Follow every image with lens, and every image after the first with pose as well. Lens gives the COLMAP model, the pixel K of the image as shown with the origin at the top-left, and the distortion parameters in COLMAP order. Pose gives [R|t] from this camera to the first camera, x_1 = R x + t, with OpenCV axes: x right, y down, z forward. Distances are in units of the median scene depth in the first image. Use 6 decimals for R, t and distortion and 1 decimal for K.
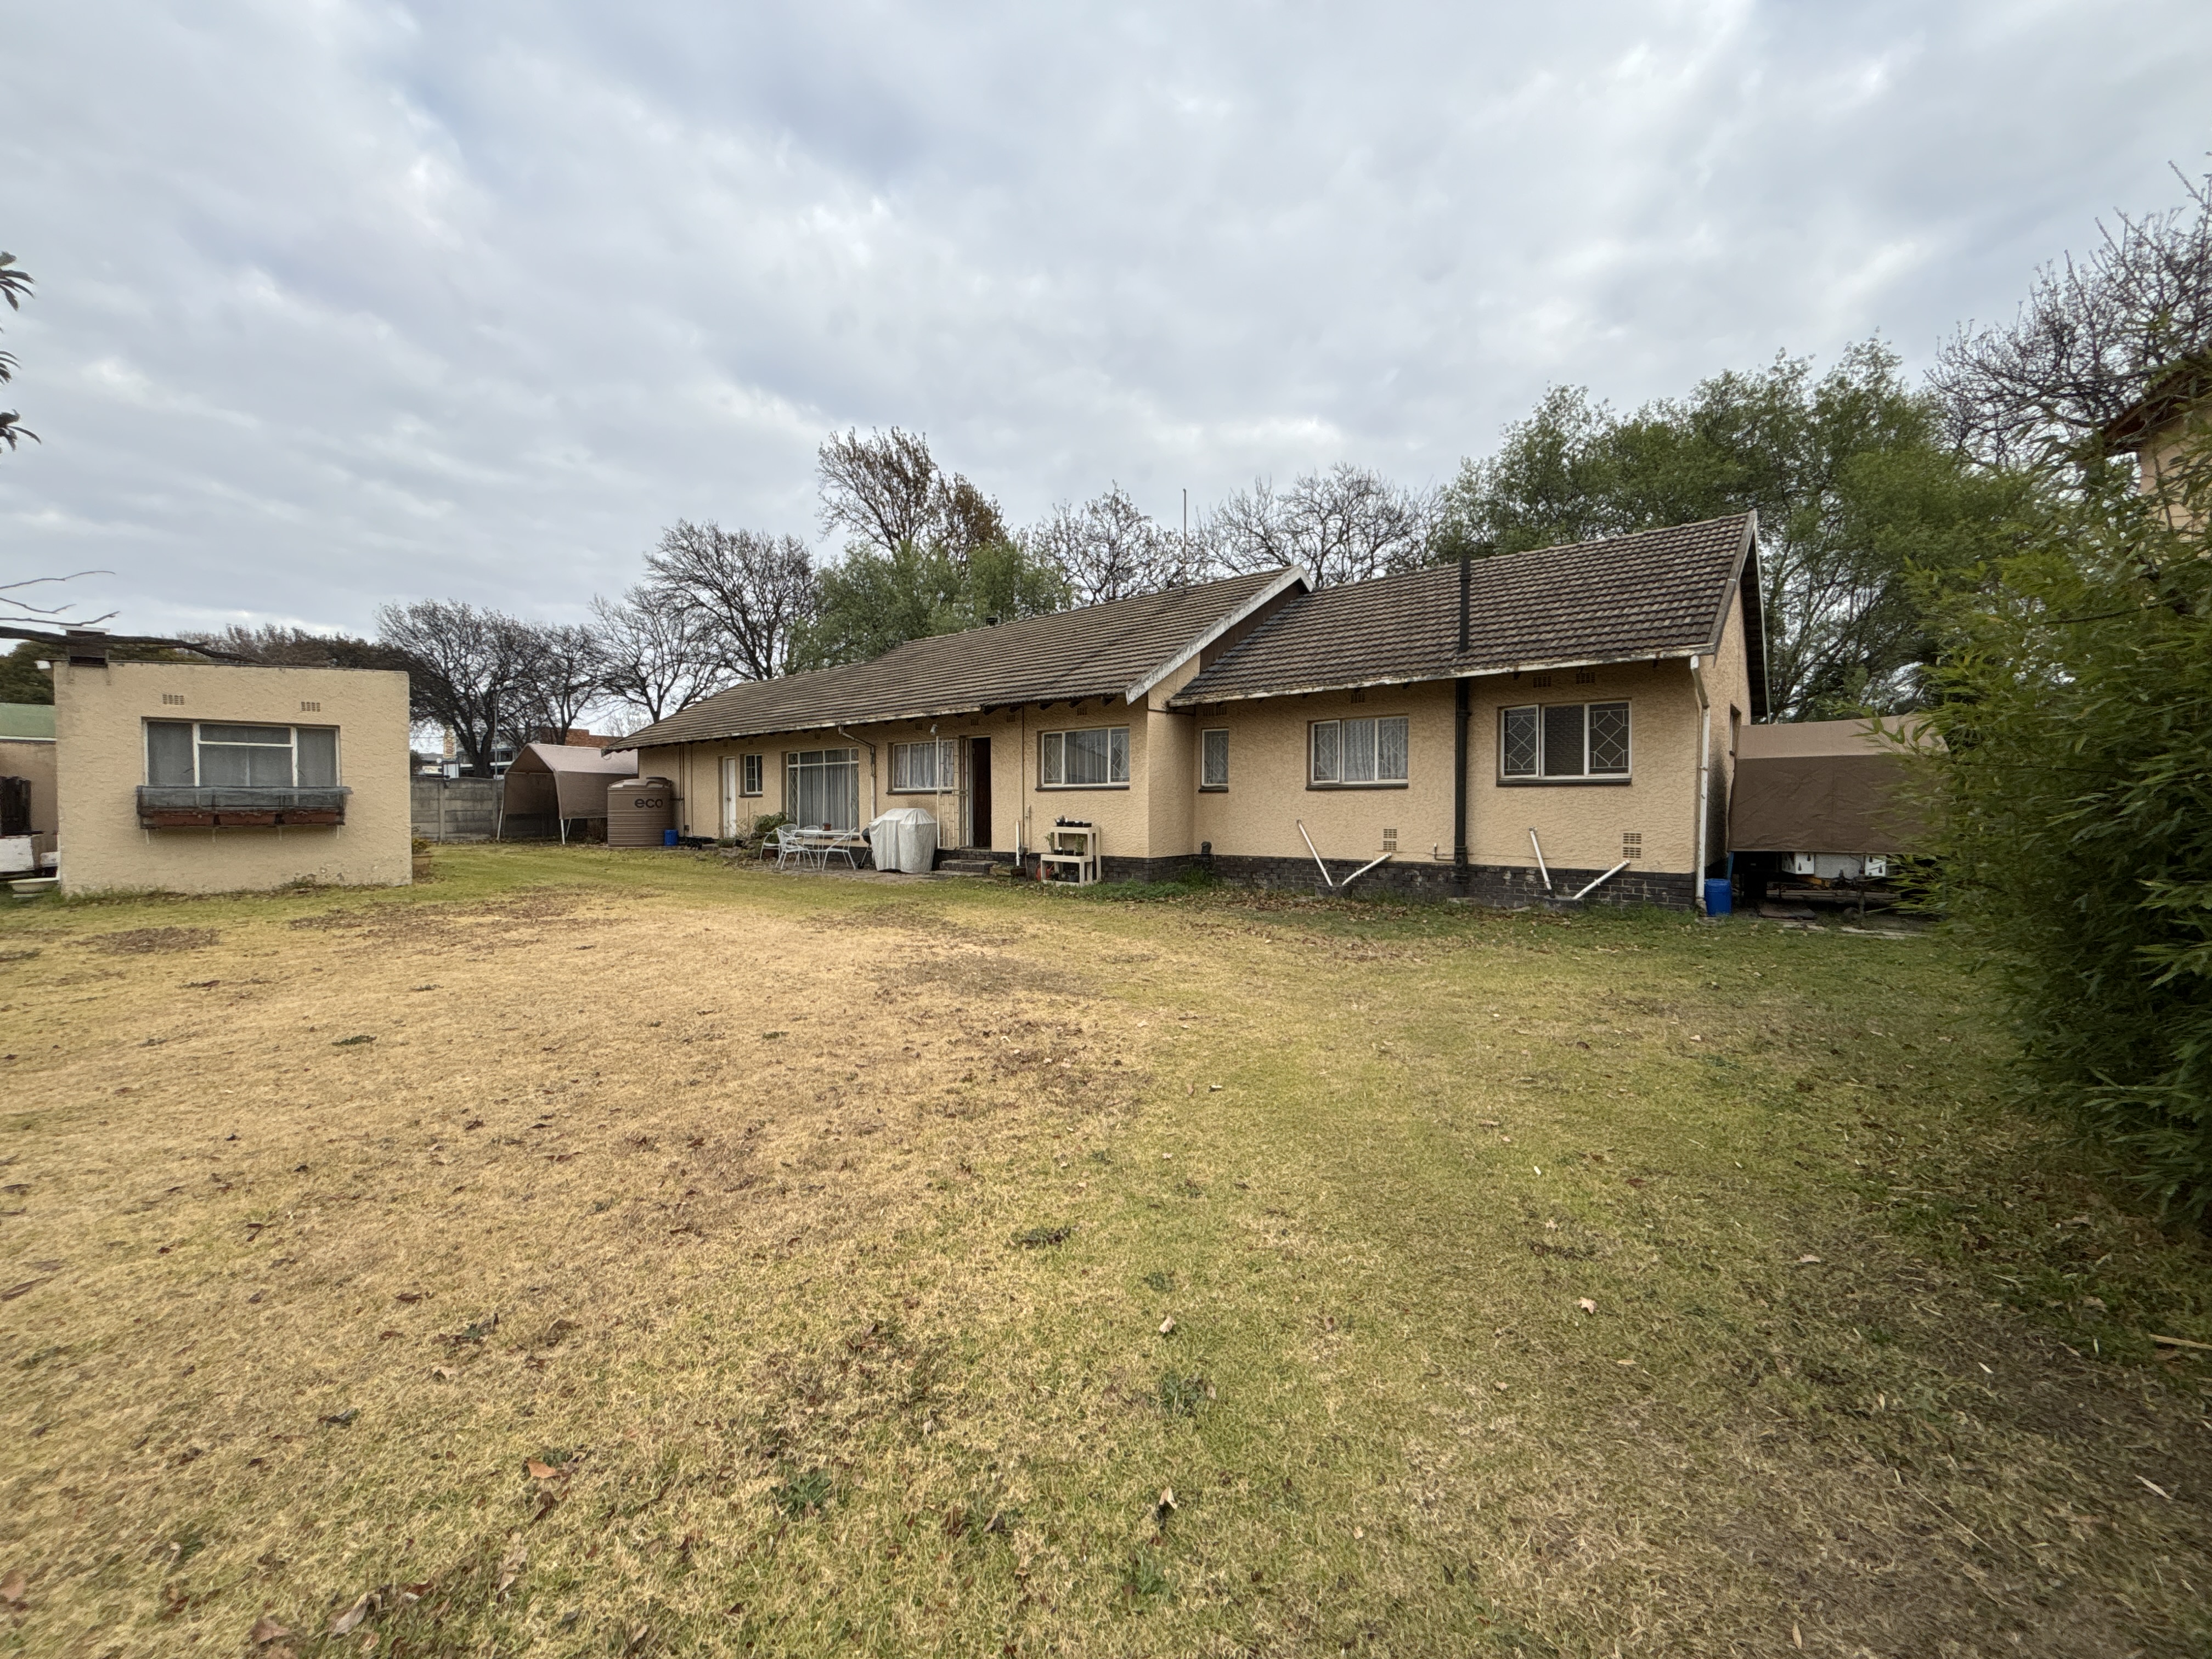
lens RADIAL K [[895.0, 0, 1106.7], [0, 895.0, 837.0], [0, 0, 1]] dist [0.001067, 0.001500]
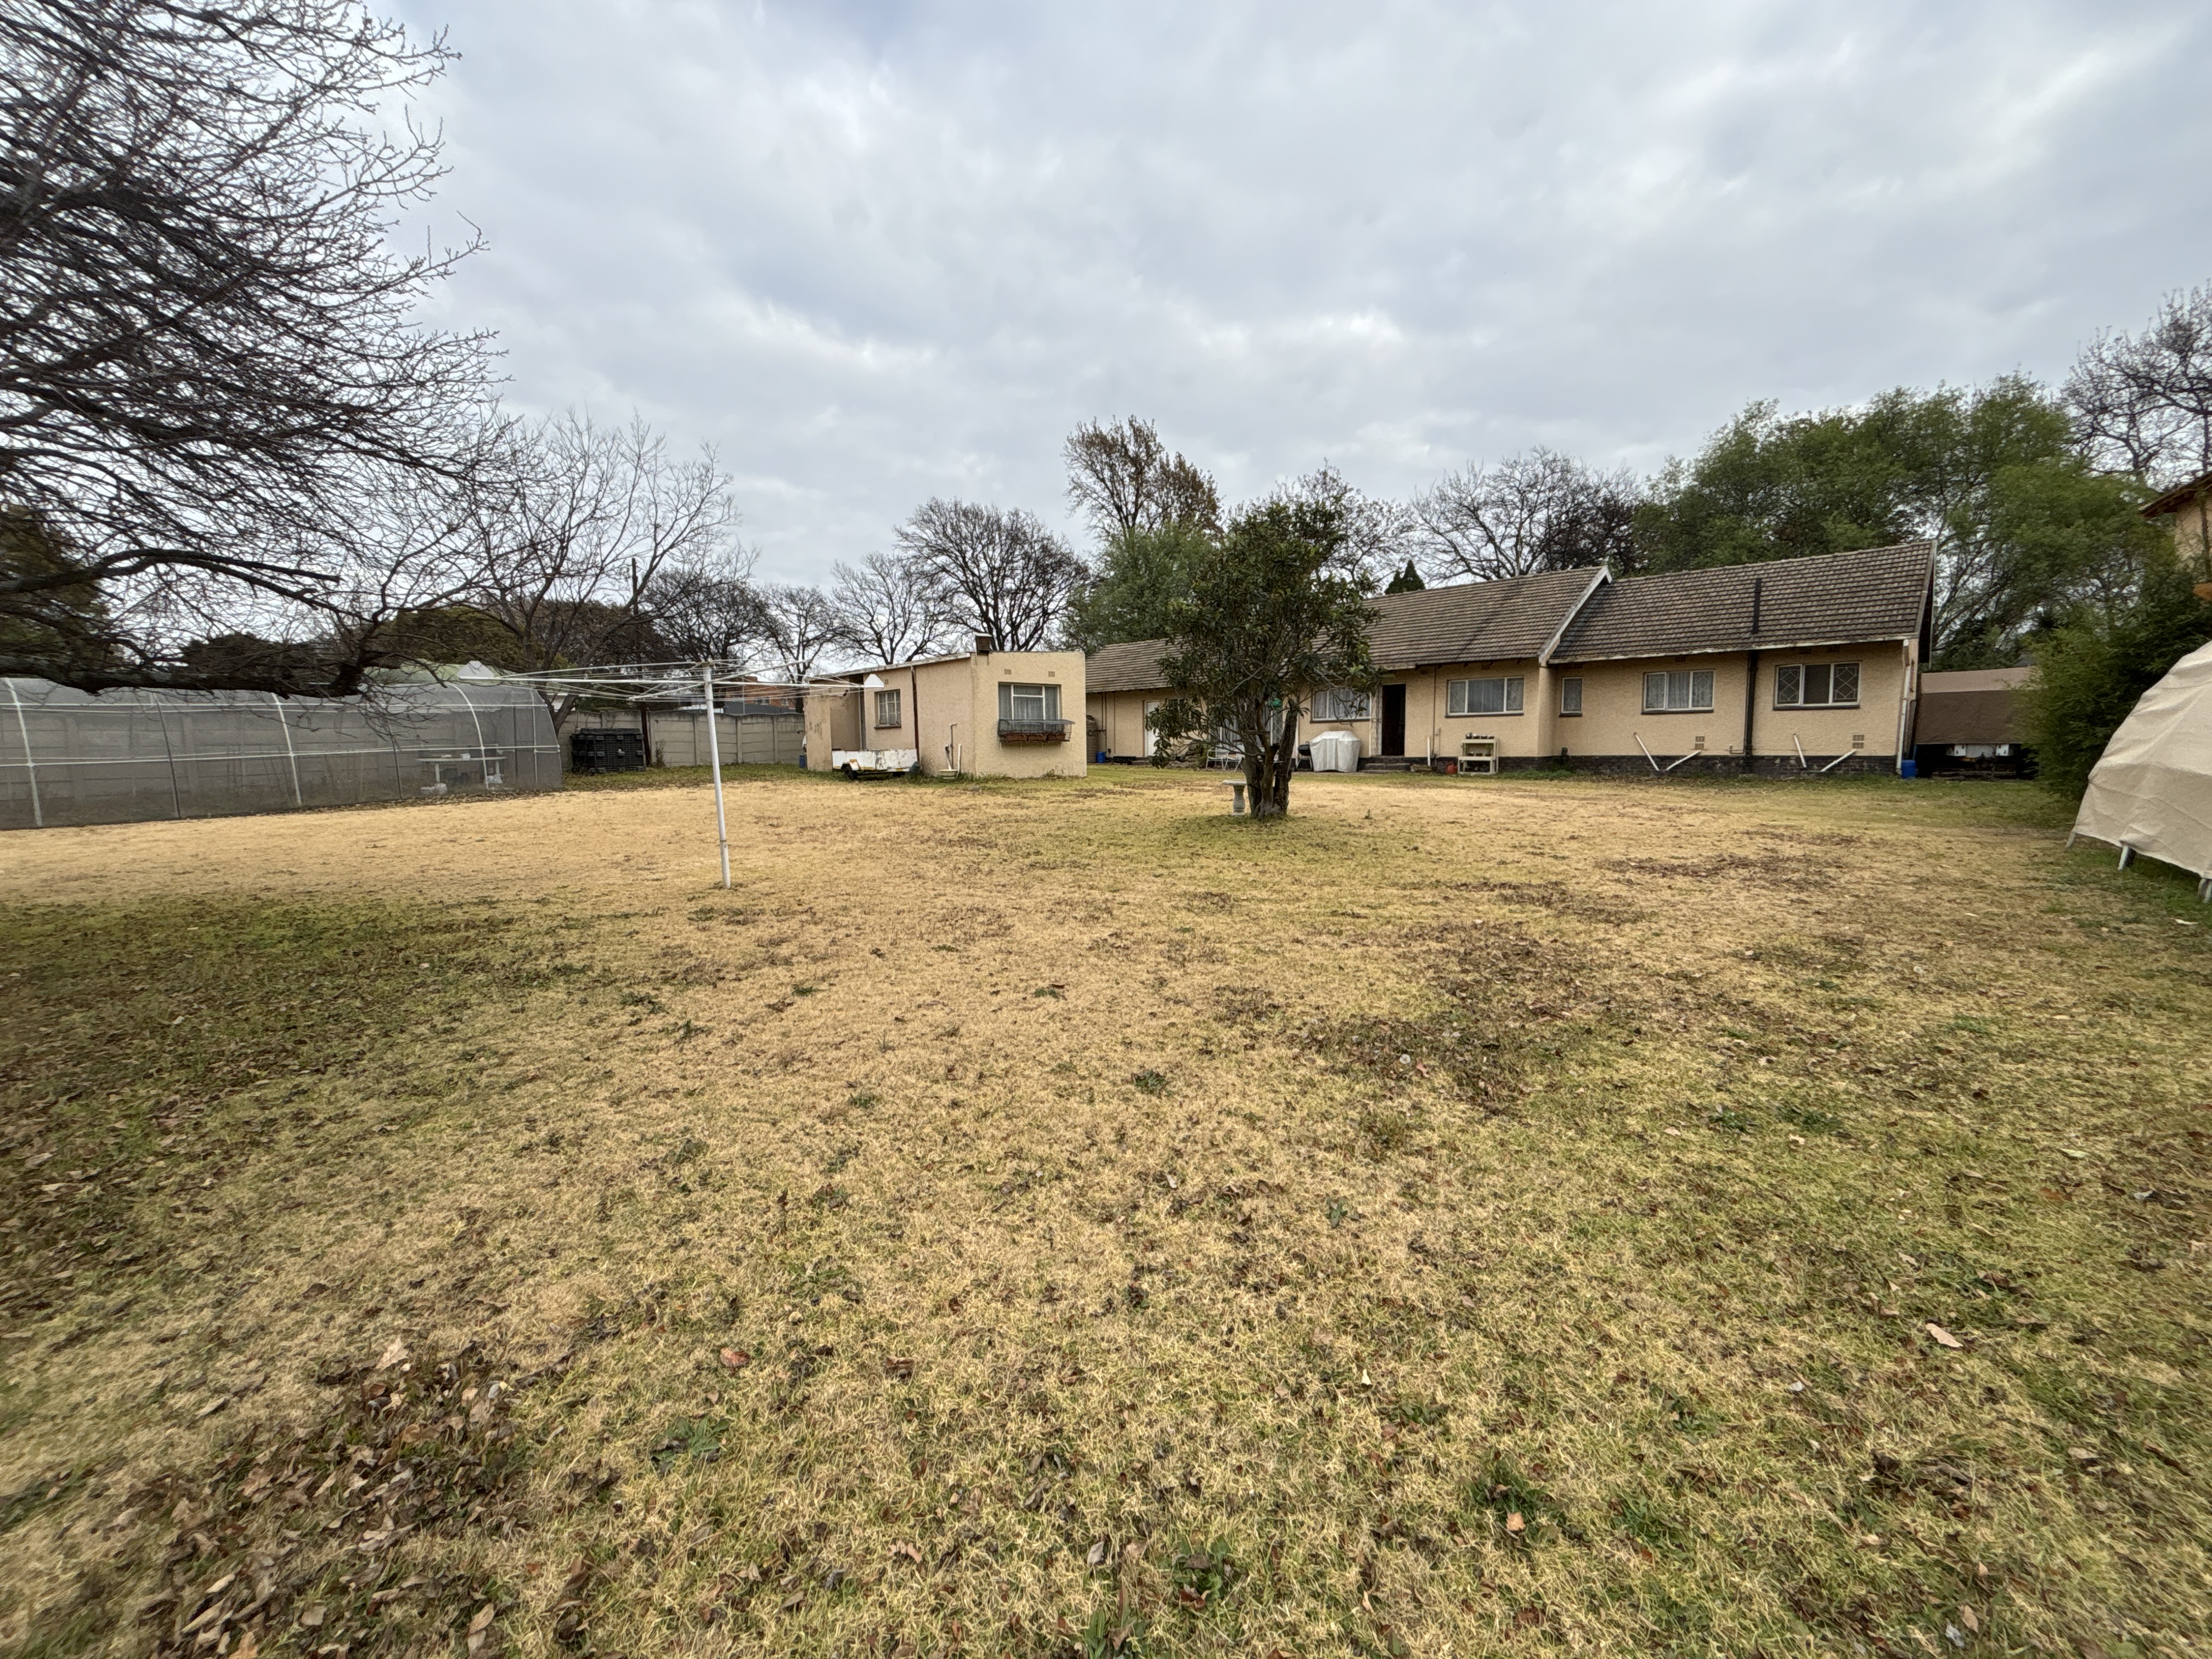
lens RADIAL K [[895.0, 0, 1109.6], [0, 895.0, 828.5], [0, 0, 1]] dist [0.001067, 0.001500]
pose [[0.997323, -0.002724, -0.073077, -0.638560], [0.006984, 0.998286, 0.058101, 0.055508], [0.072793, -0.058456, 0.995632, -0.747202]]
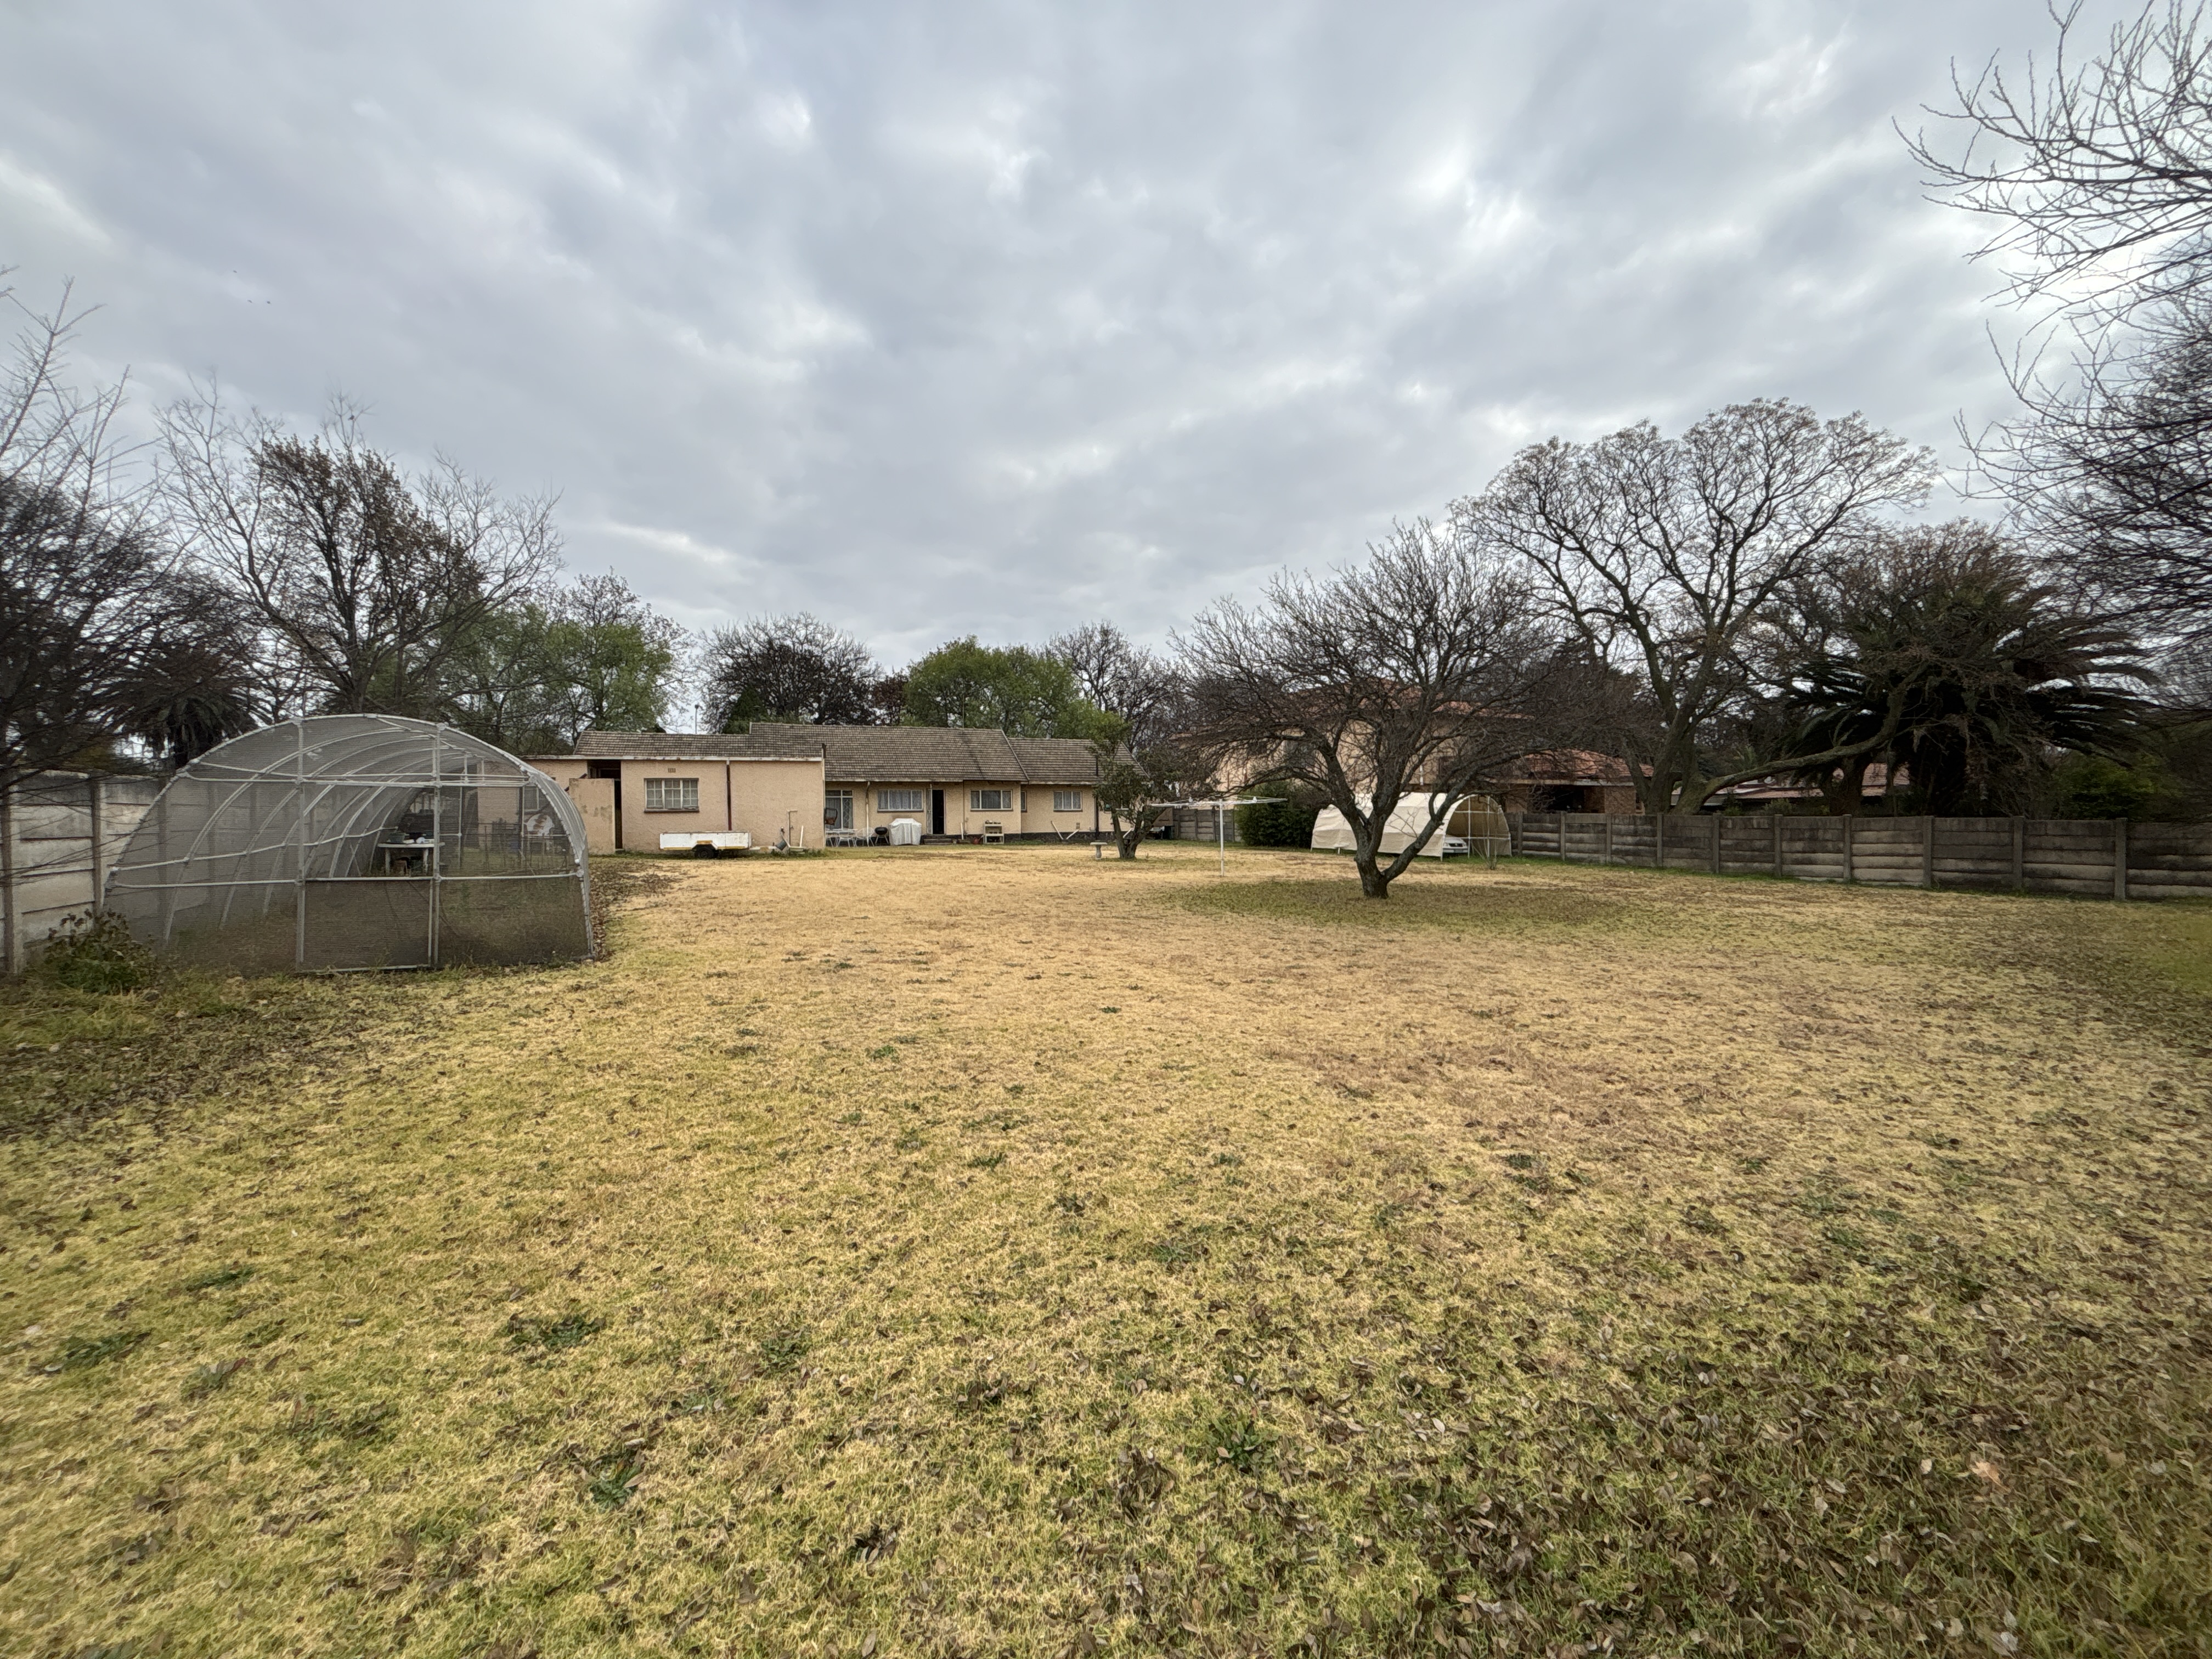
lens RADIAL K [[895.0, 0, 1101.8], [0, 895.0, 818.7], [0, 0, 1]] dist [0.001067, 0.001500]
pose [[0.482890, -0.002115, 0.875679, -2.585128], [0.038687, 0.999072, -0.018920, 0.042106], [-0.874826, 0.043014, 0.482524, -0.763153]]
